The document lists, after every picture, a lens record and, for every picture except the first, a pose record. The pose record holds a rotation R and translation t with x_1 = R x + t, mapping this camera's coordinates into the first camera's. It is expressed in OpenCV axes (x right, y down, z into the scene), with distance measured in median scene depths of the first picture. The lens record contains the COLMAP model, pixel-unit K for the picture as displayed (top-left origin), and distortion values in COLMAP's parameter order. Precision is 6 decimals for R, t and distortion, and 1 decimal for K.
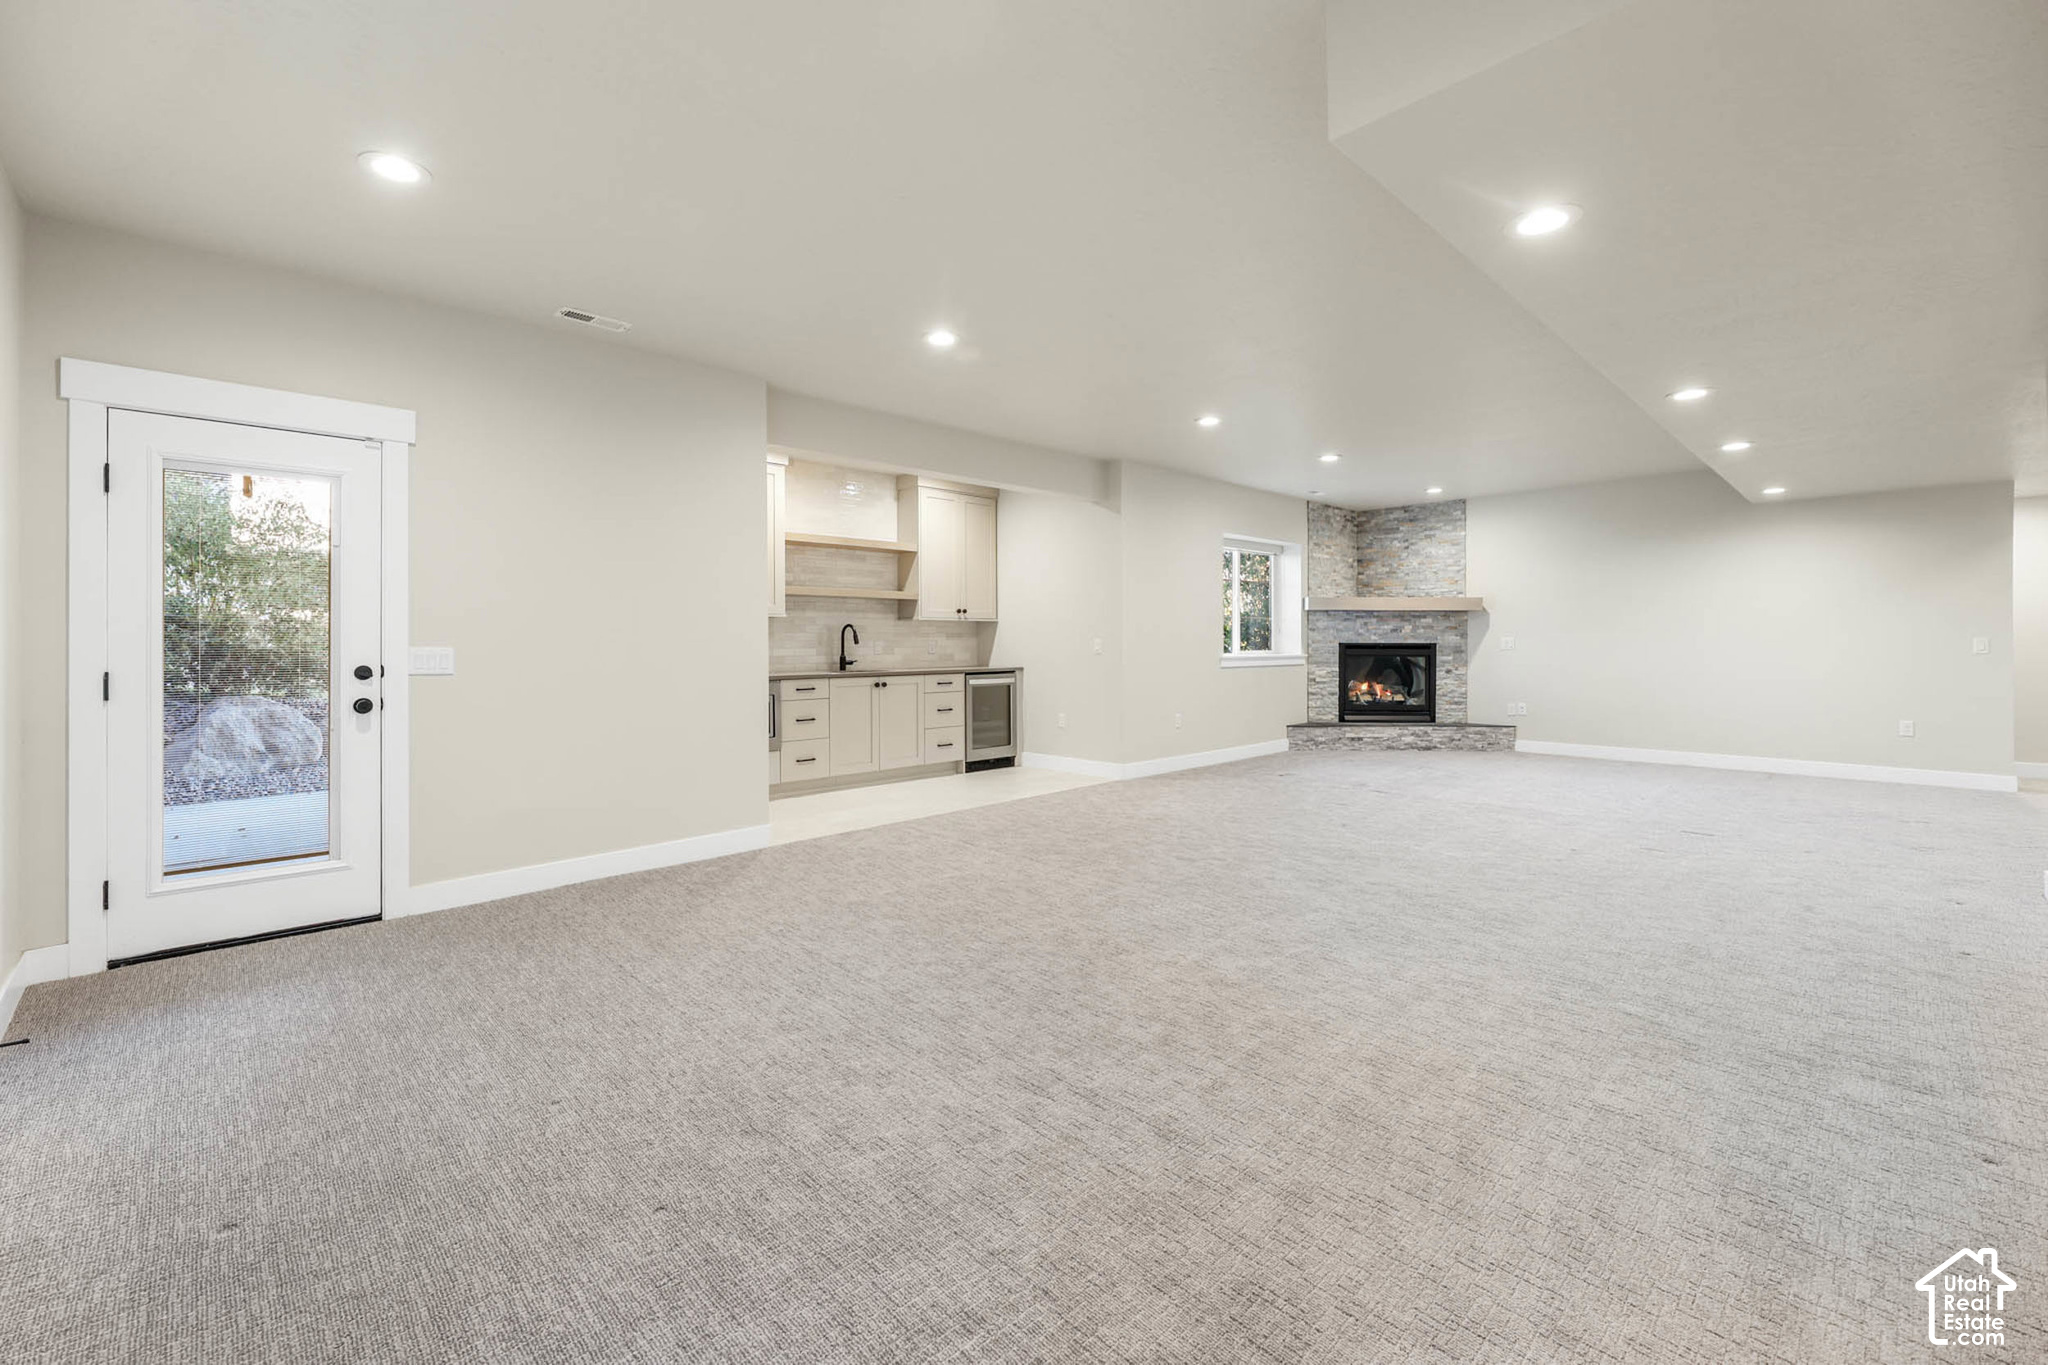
lens RADIAL K [[869.8, 0, 1014.4], [0, 869.8, 655.2], [0, 0, 1]] dist [0.000214, 0.000067]
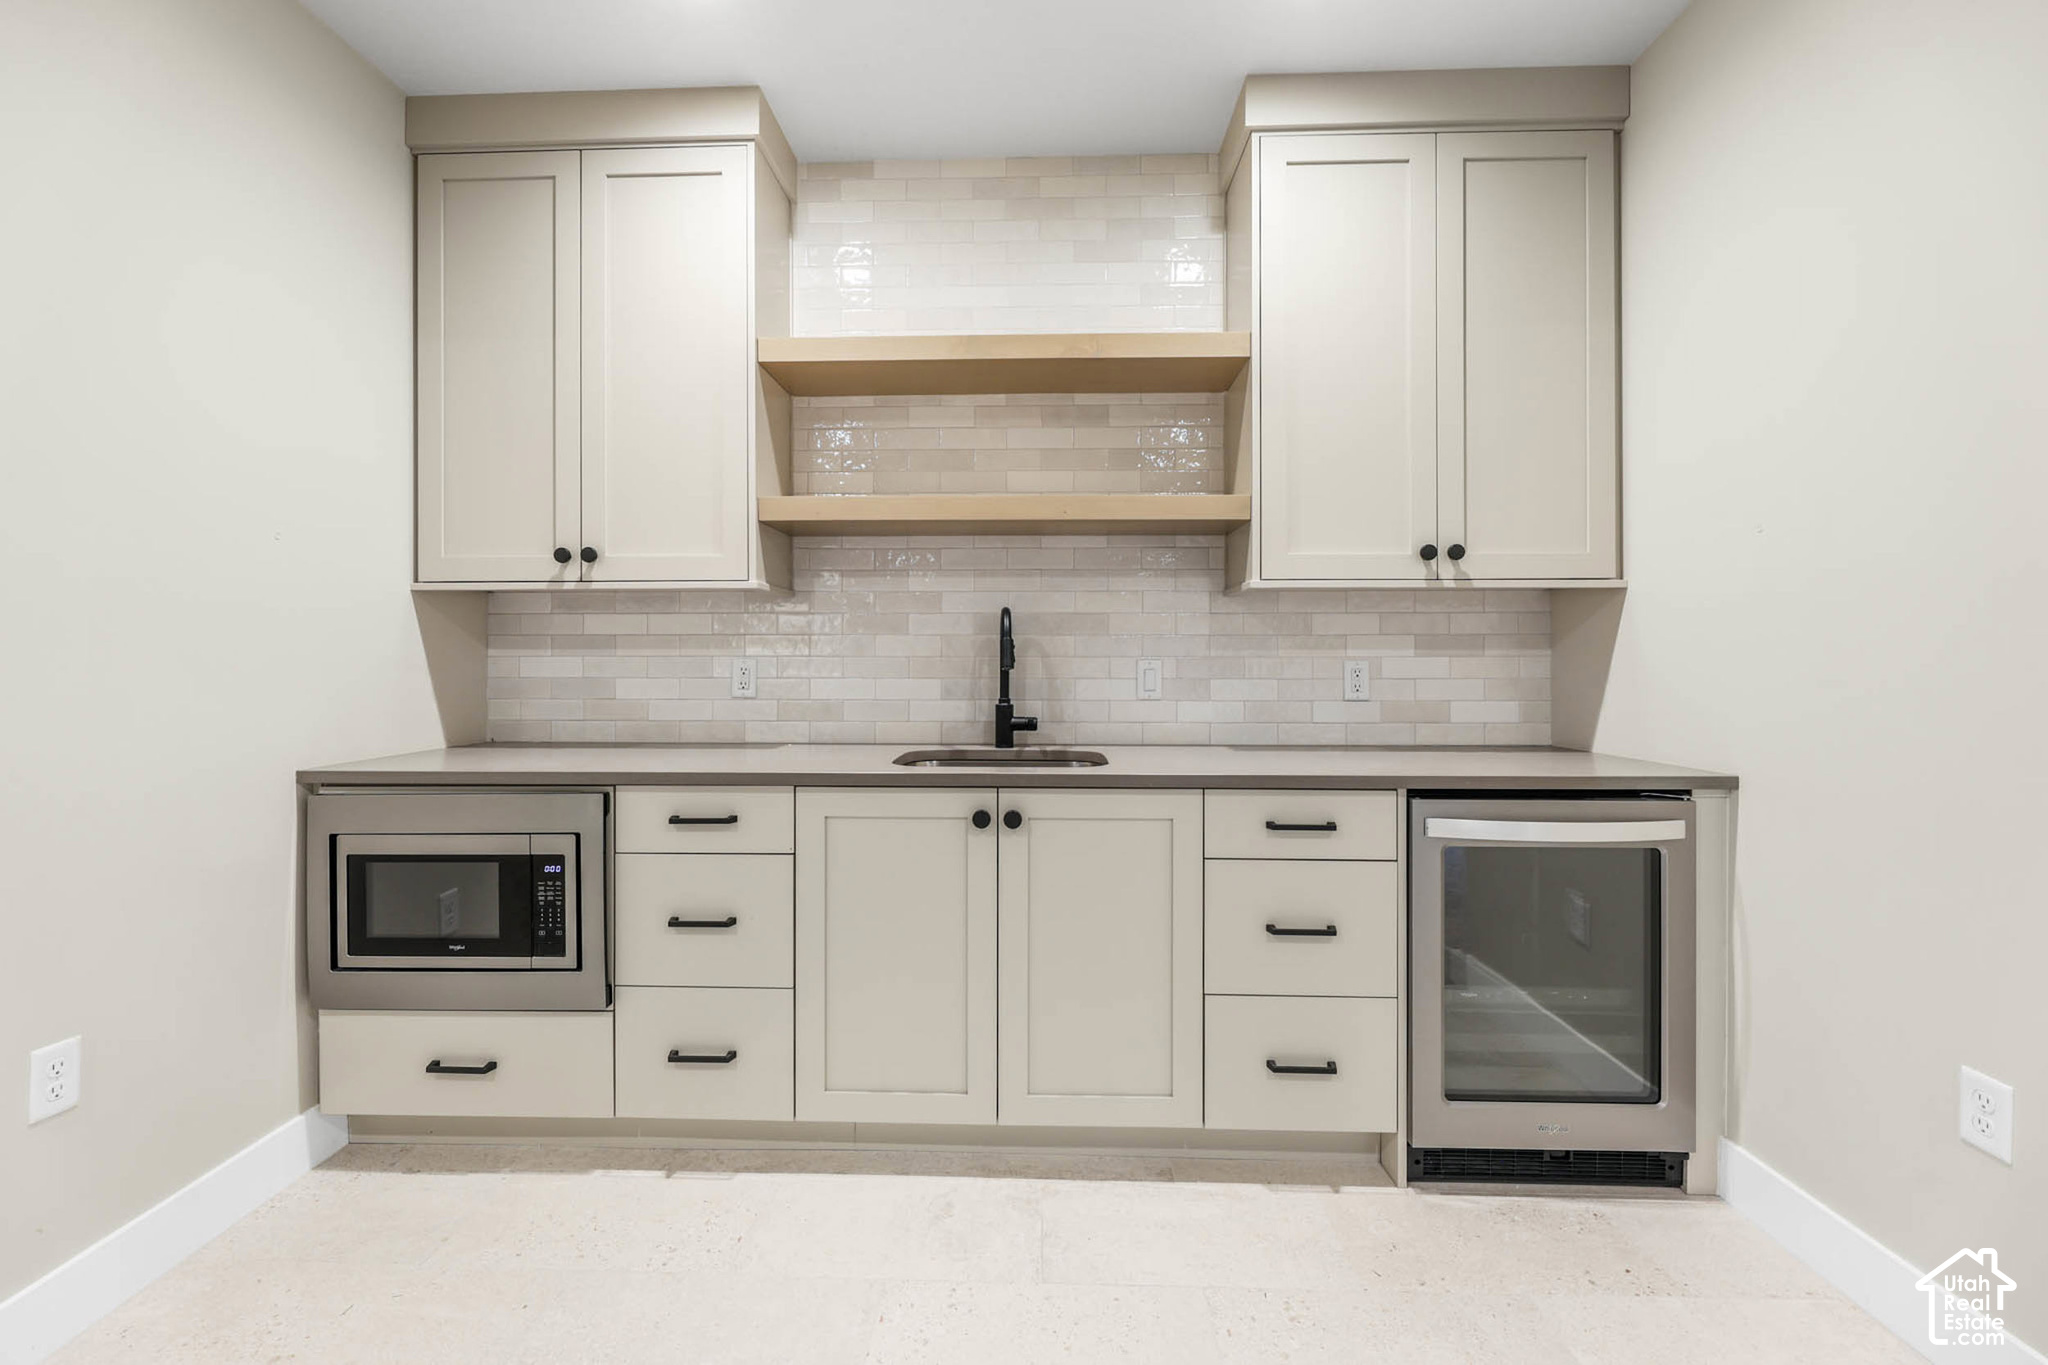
lens RADIAL K [[869.8, 0, 1014.4], [0, 869.8, 655.2], [0, 0, 1]] dist [0.000214, 0.000067]
pose [[0.696441, 0.001751, -0.717612, 0.026982], [-0.014005, 0.999840, -0.011152, -0.008476], [0.717478, 0.017817, 0.696354, 0.455929]]
